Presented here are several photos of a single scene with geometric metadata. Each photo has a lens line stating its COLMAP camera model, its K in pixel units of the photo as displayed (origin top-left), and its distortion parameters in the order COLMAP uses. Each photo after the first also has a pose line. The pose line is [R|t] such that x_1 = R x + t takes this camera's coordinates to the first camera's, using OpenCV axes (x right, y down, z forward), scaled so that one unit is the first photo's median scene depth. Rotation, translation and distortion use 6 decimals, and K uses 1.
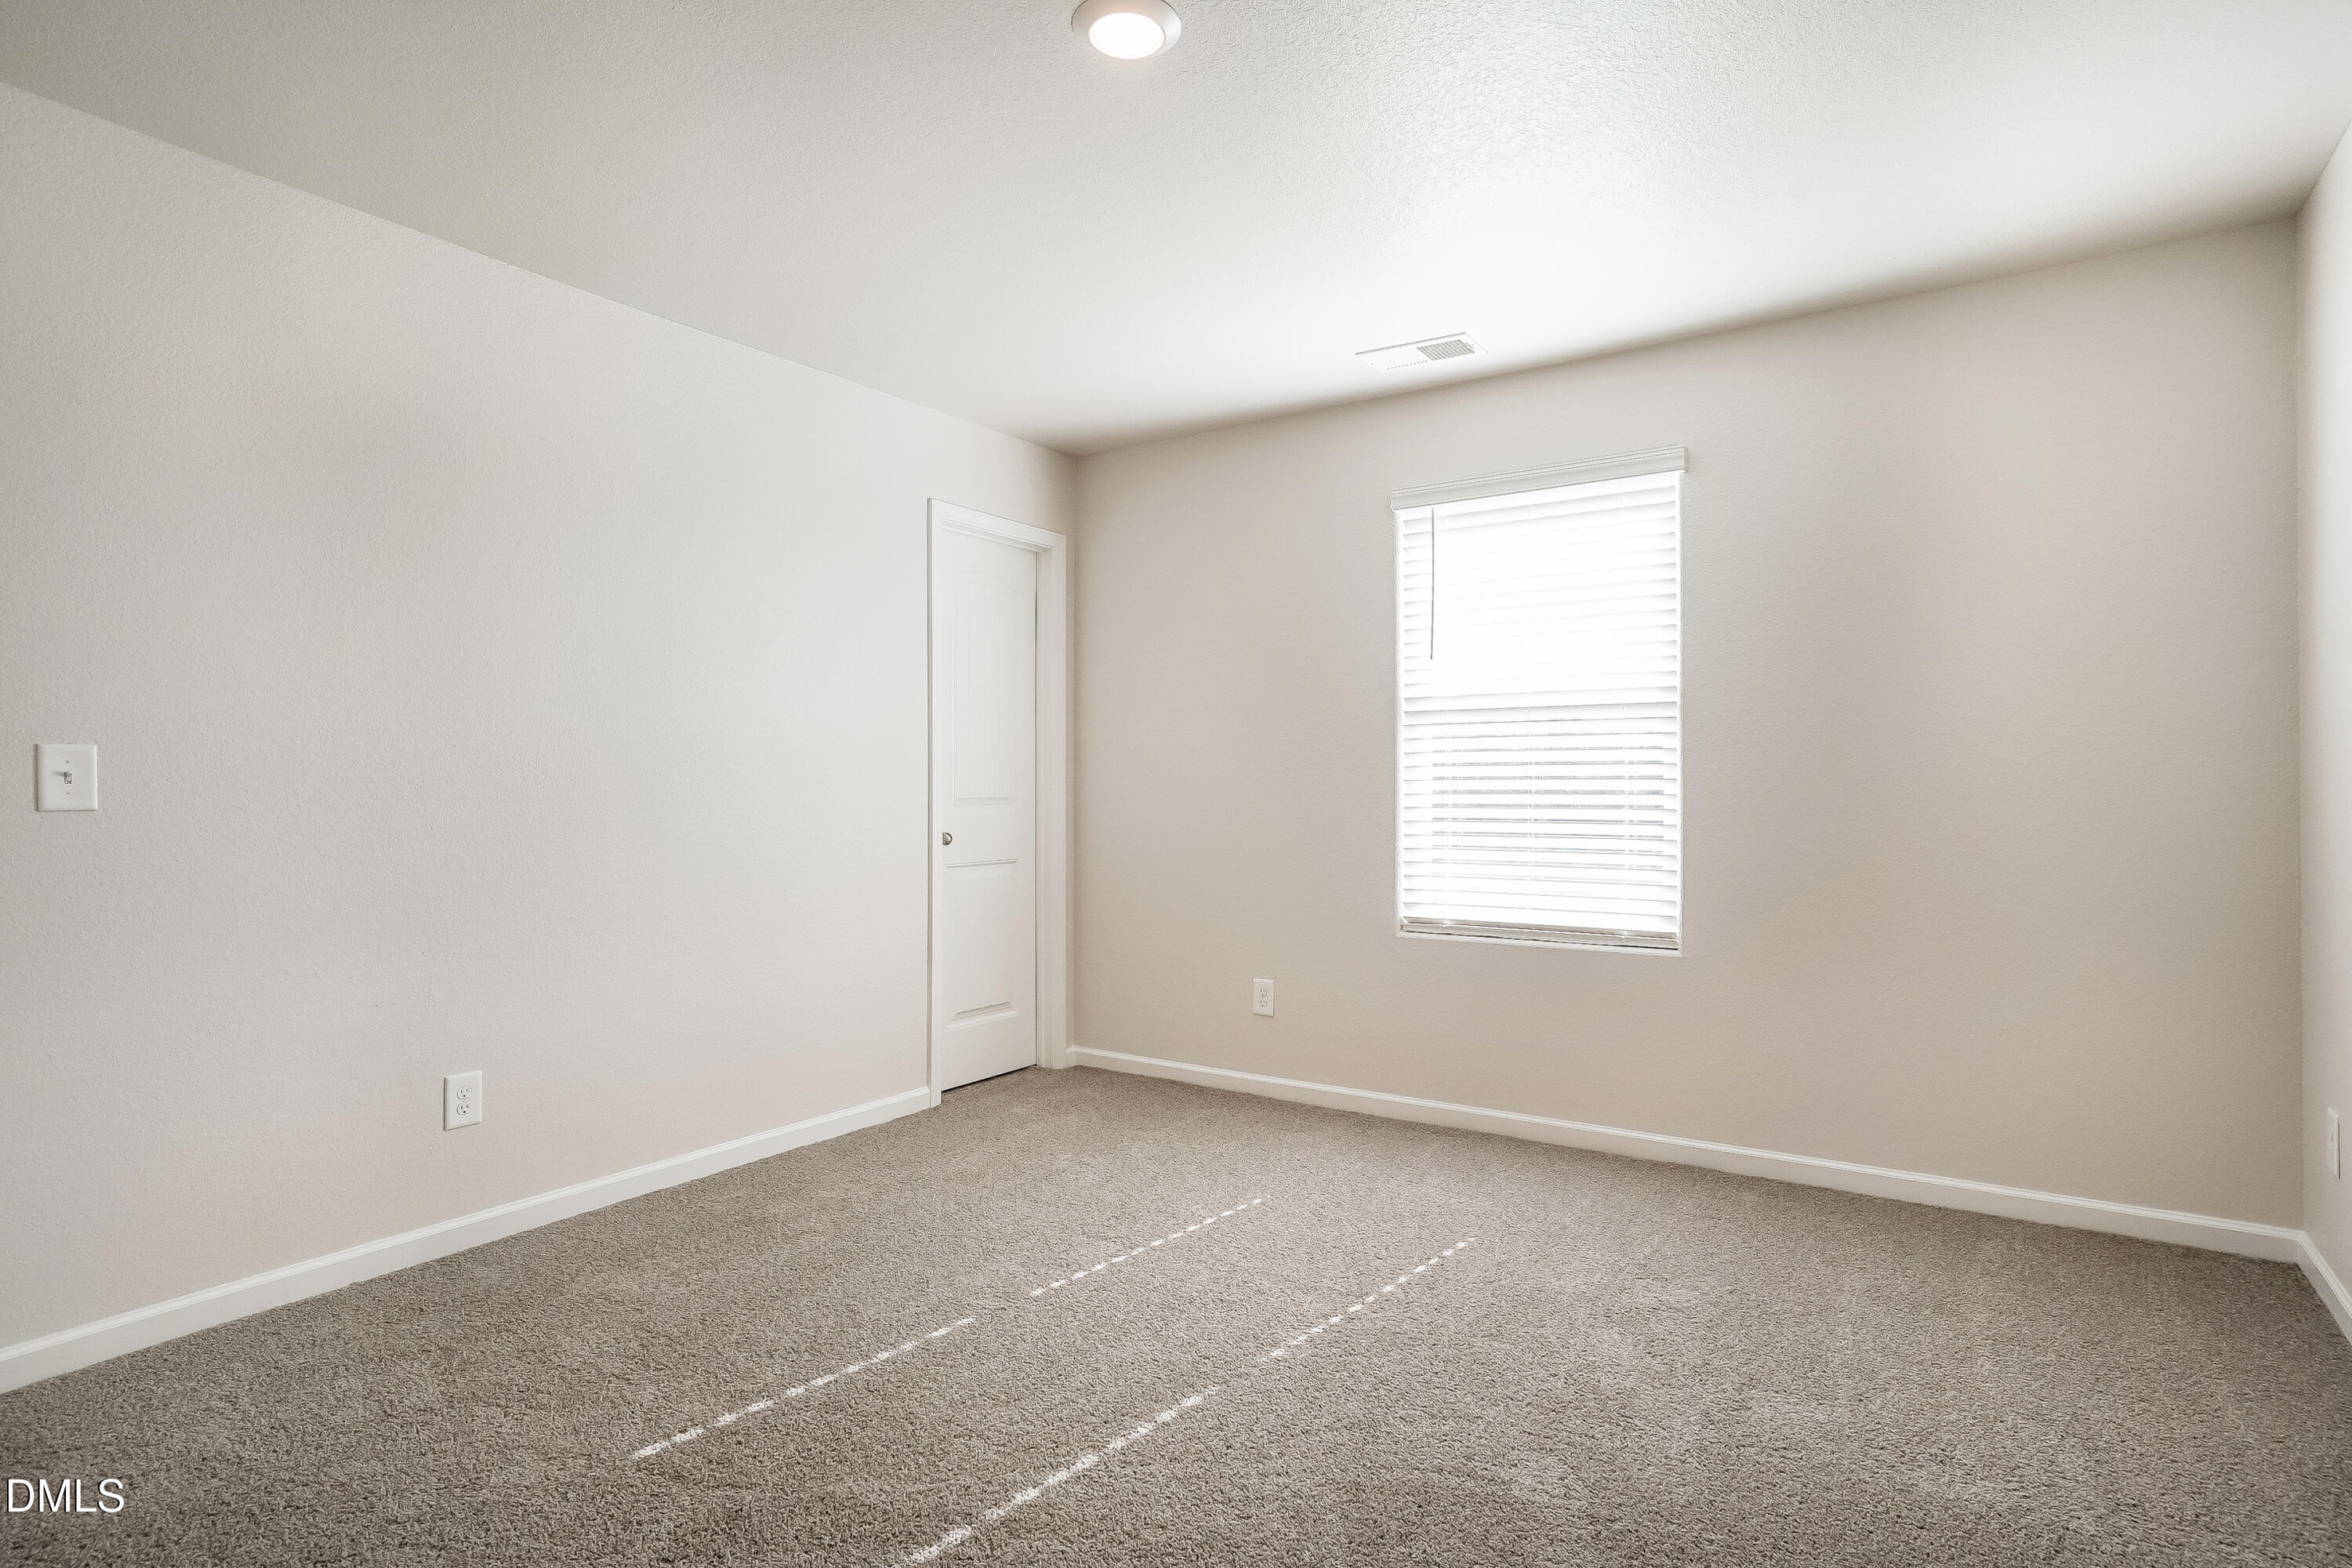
lens RADIAL K [[1265.6, 0, 1168.7], [0, 1265.6, 776.6], [0, 0, 1]] dist [-0.005474, -0.000093]
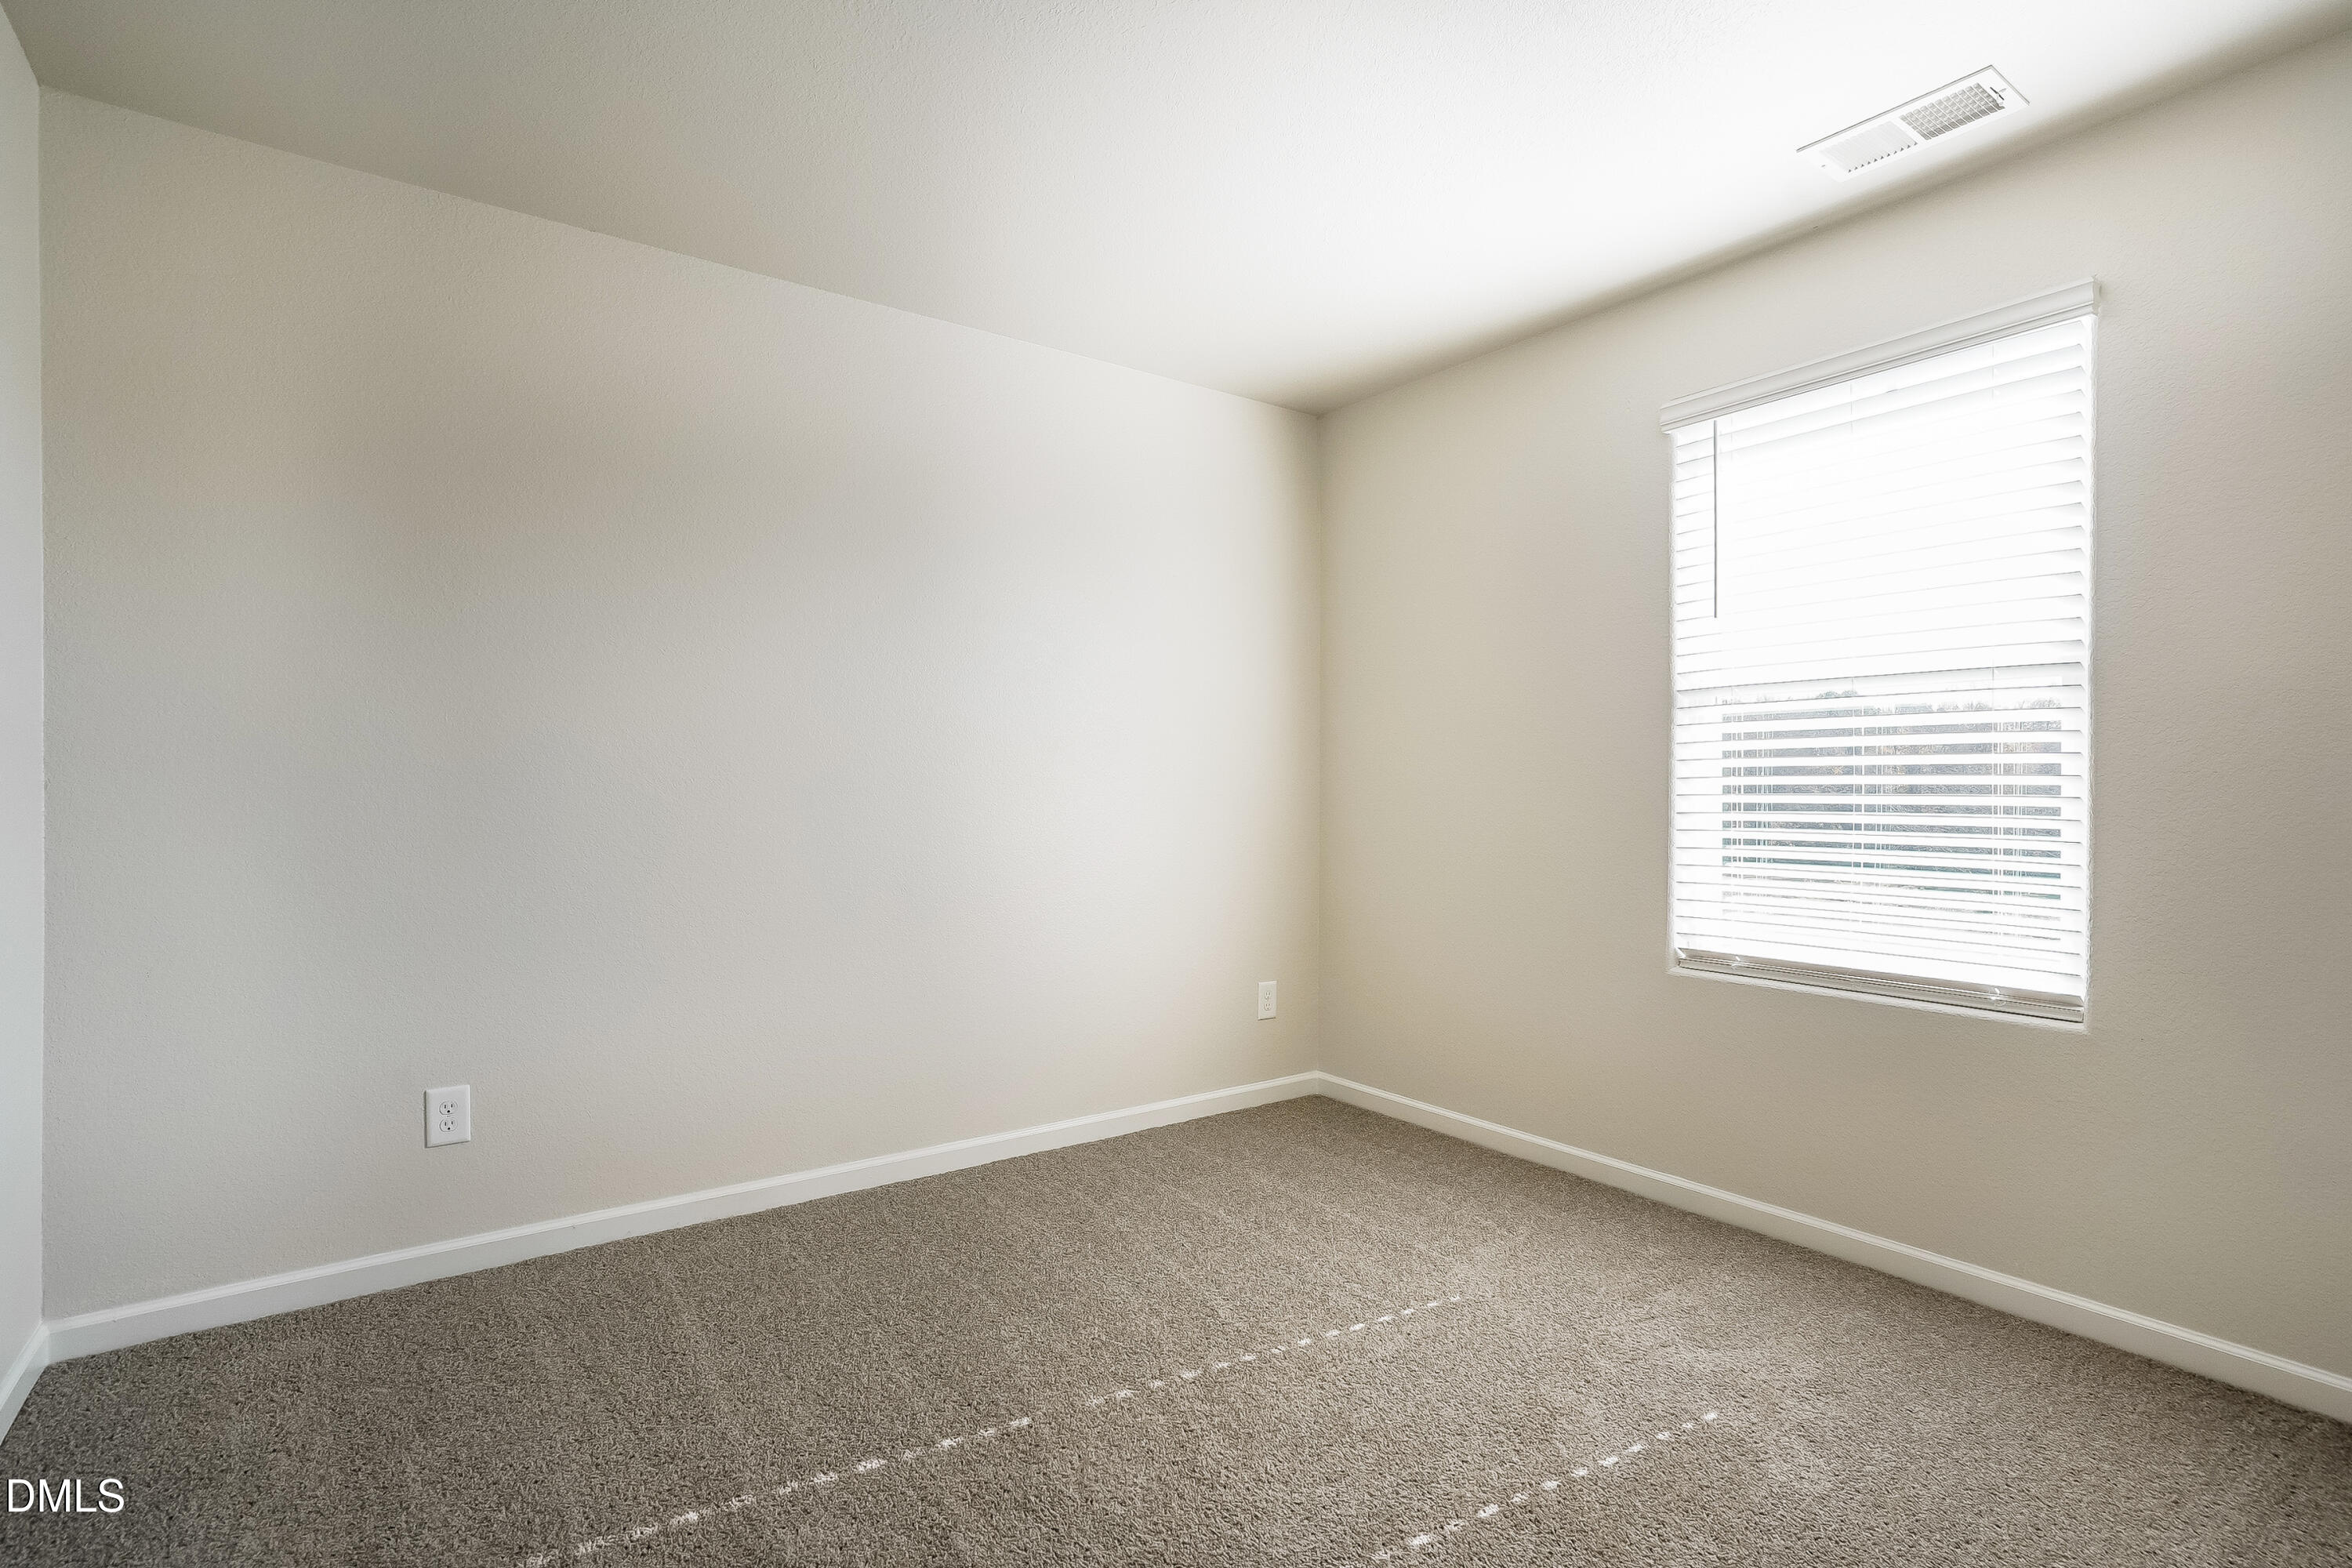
lens RADIAL K [[1177.7, 0, 1193.0], [0, 1177.7, 788.8], [0, 0, 1]] dist [0.016772, 0.000932]
pose [[0.941626, 0.003037, -0.336648, 0.153637], [0.000983, 0.999930, 0.011770, 0.001860], [0.336660, -0.011414, 0.941557, 0.213794]]
